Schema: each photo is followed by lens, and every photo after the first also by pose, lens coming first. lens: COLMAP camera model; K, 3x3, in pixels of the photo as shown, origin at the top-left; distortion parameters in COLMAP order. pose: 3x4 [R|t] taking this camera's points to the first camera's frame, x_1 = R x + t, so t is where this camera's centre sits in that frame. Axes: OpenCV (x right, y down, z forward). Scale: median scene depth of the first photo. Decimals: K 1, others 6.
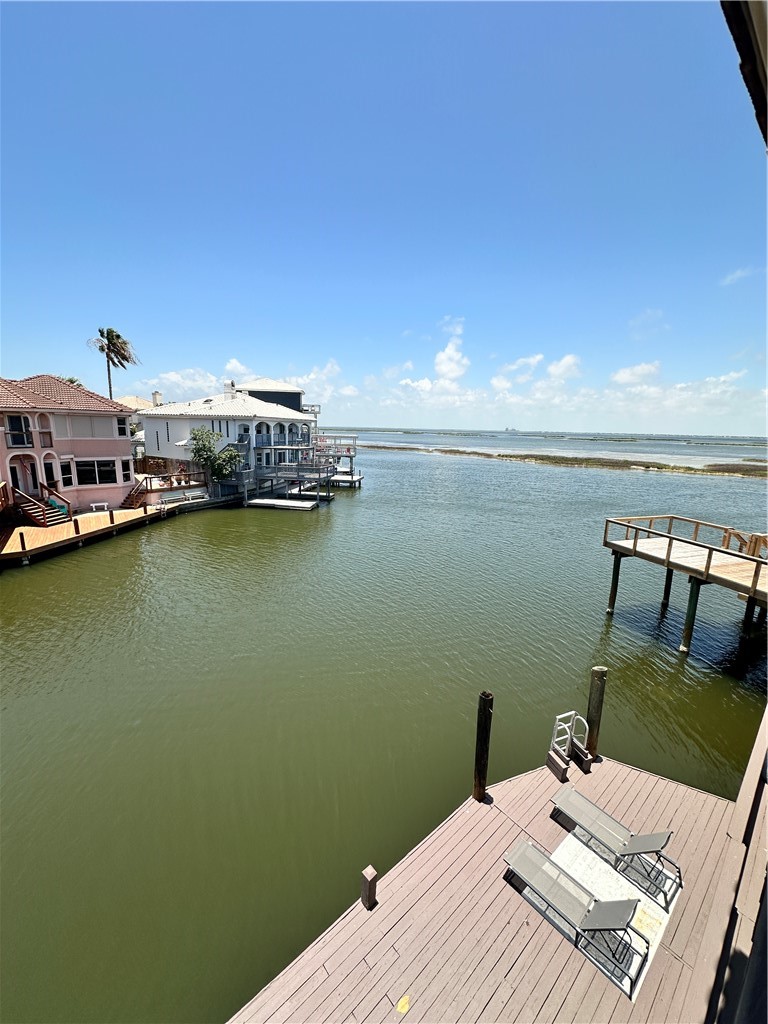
lens RADIAL K [[407.7, 0, 385.8], [0, 407.7, 509.2], [0, 0, 1]] dist [-0.000582, 0.000449]
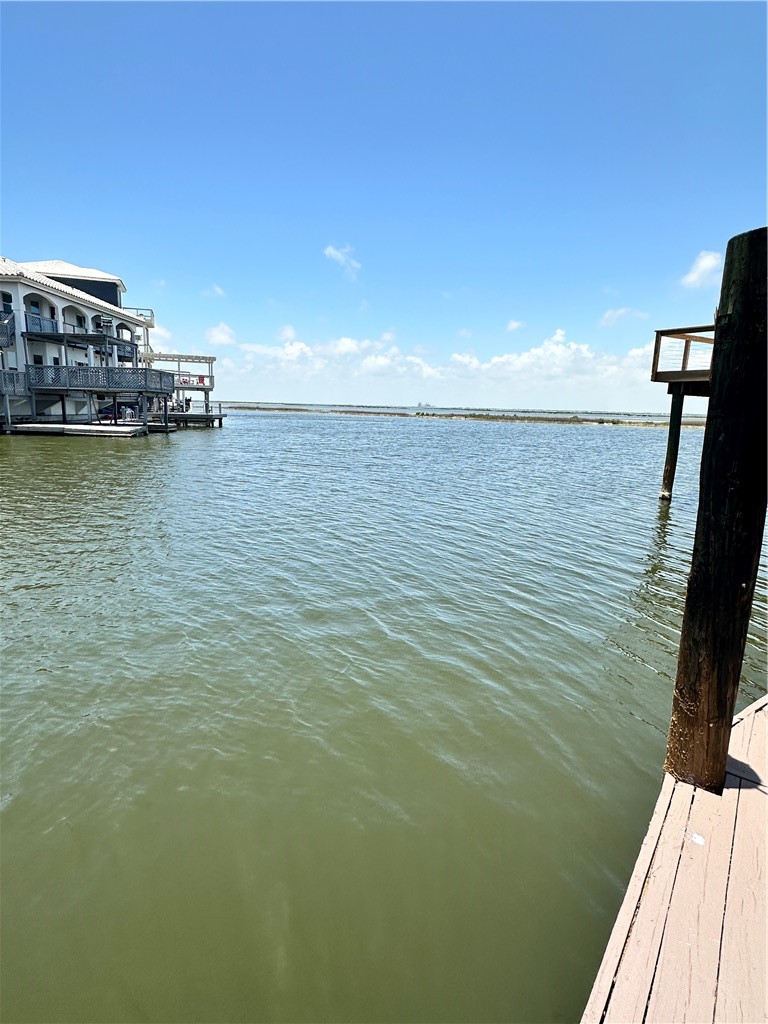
lens RADIAL K [[541.5, 0, 384.2], [0, 541.5, 510.6], [0, 0, 1]] dist [-0.003943, -0.000932]
pose [[0.975963, -0.036987, 0.214774, -0.000513], [0.037188, 0.999303, 0.003108, 0.114117], [-0.214740, 0.004954, 0.976659, 0.153298]]
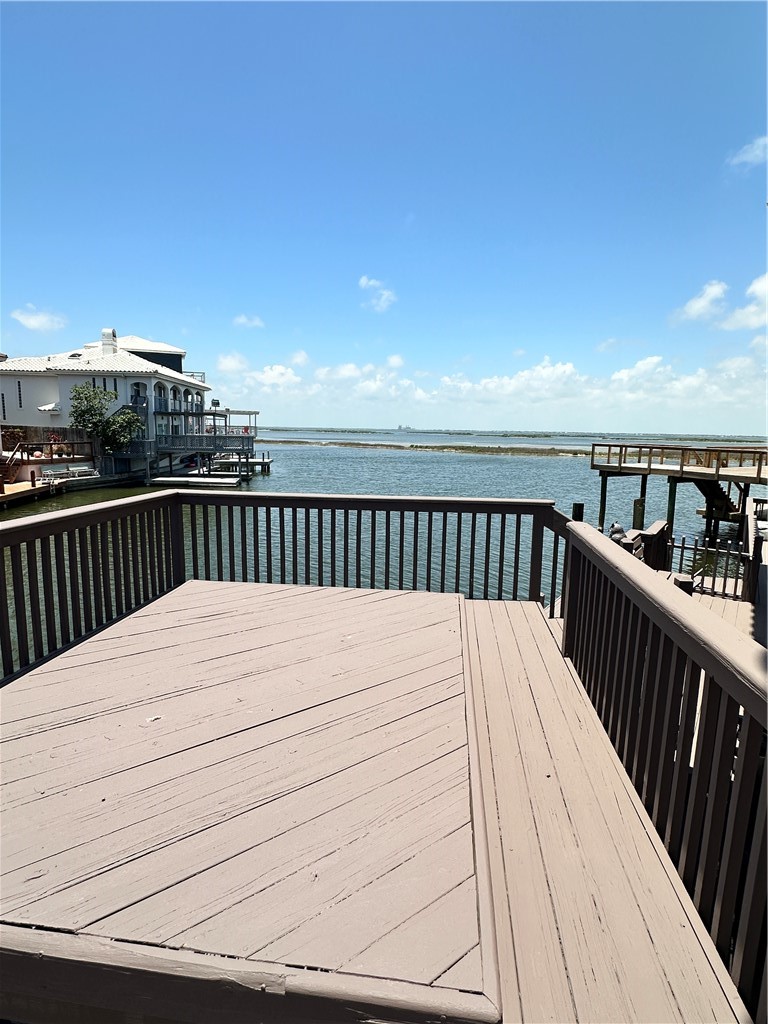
lens RADIAL K [[541.5, 0, 382.9], [0, 541.5, 513.0], [0, 0, 1]] dist [-0.003943, -0.000932]
pose [[0.968196, -0.044046, 0.246285, -0.161055], [0.053381, 0.998082, -0.031352, 0.099653], [-0.244432, 0.043502, 0.968690, -0.111967]]
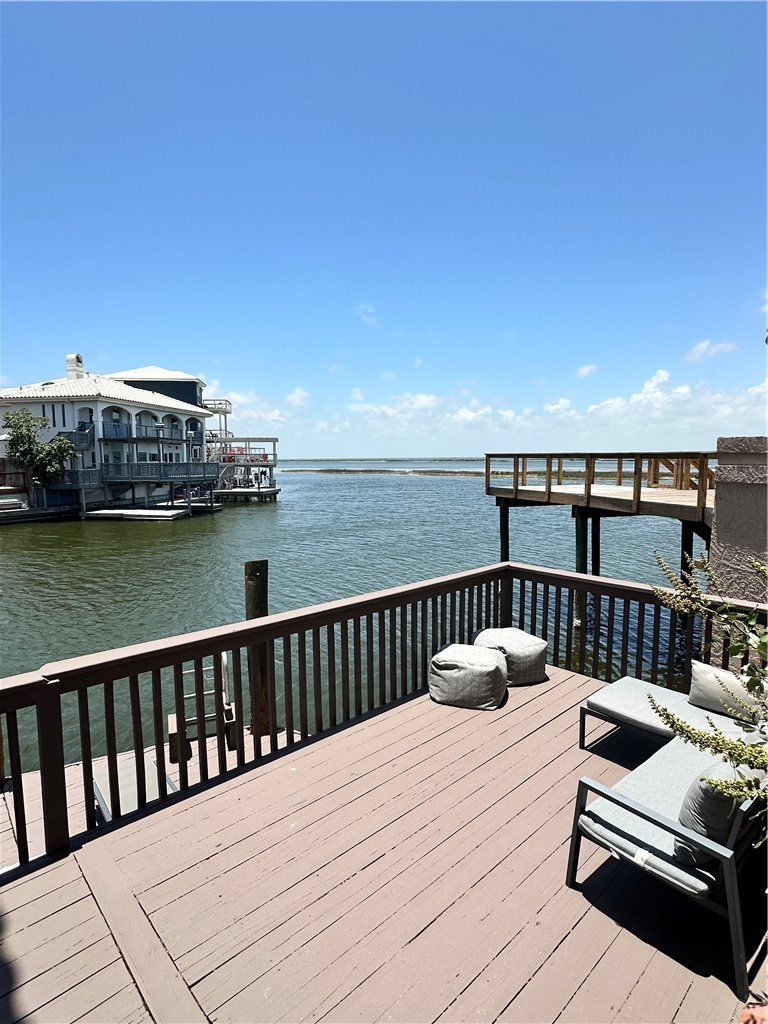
lens RADIAL K [[541.5, 0, 392.6], [0, 541.5, 508.9], [0, 0, 1]] dist [-0.003943, -0.000932]
pose [[0.998530, -0.035513, 0.040956, 0.150485], [0.039540, 0.993987, -0.102105, 0.090137], [-0.037084, 0.103574, 0.993930, 0.043120]]
